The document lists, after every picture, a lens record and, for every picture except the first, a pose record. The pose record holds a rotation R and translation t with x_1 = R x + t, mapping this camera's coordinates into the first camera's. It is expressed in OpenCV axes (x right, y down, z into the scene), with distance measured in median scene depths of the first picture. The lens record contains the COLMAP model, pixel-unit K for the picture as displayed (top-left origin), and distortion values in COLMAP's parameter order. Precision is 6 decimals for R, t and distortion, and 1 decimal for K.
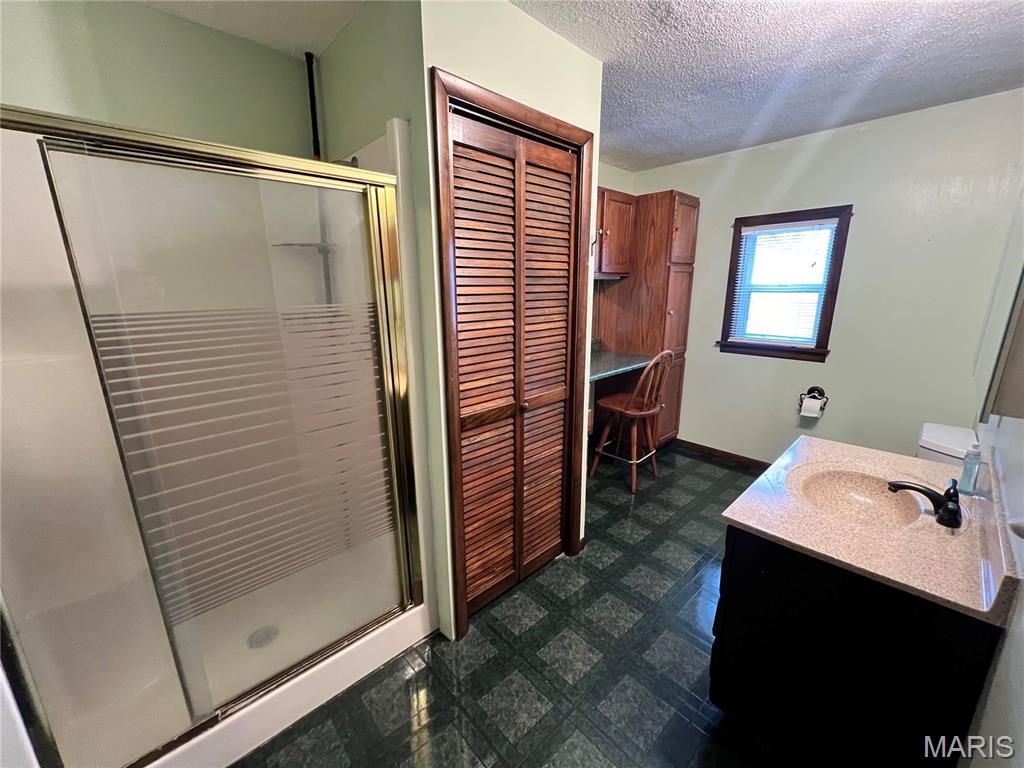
lens RADIAL K [[406.1, 0, 515.4], [0, 406.1, 384.4], [0, 0, 1]] dist [0.000279, 0.000150]
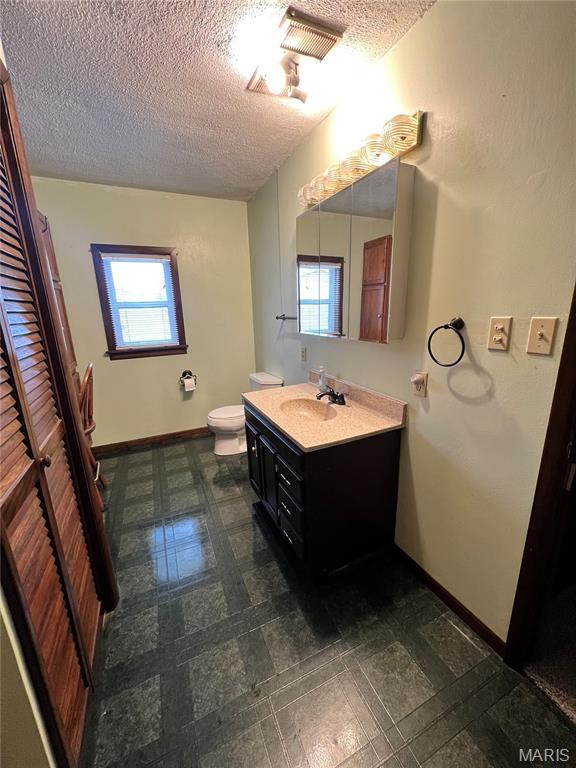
lens RADIAL K [[304.6, 0, 285.2], [0, 304.6, 385.1], [0, 0, 1]] dist [0.000279, 0.000150]
pose [[0.316956, -0.235926, 0.918628, -0.183626], [0.252027, 0.954696, 0.158232, -0.029249], [-0.914342, 0.181366, 0.362057, 0.286054]]
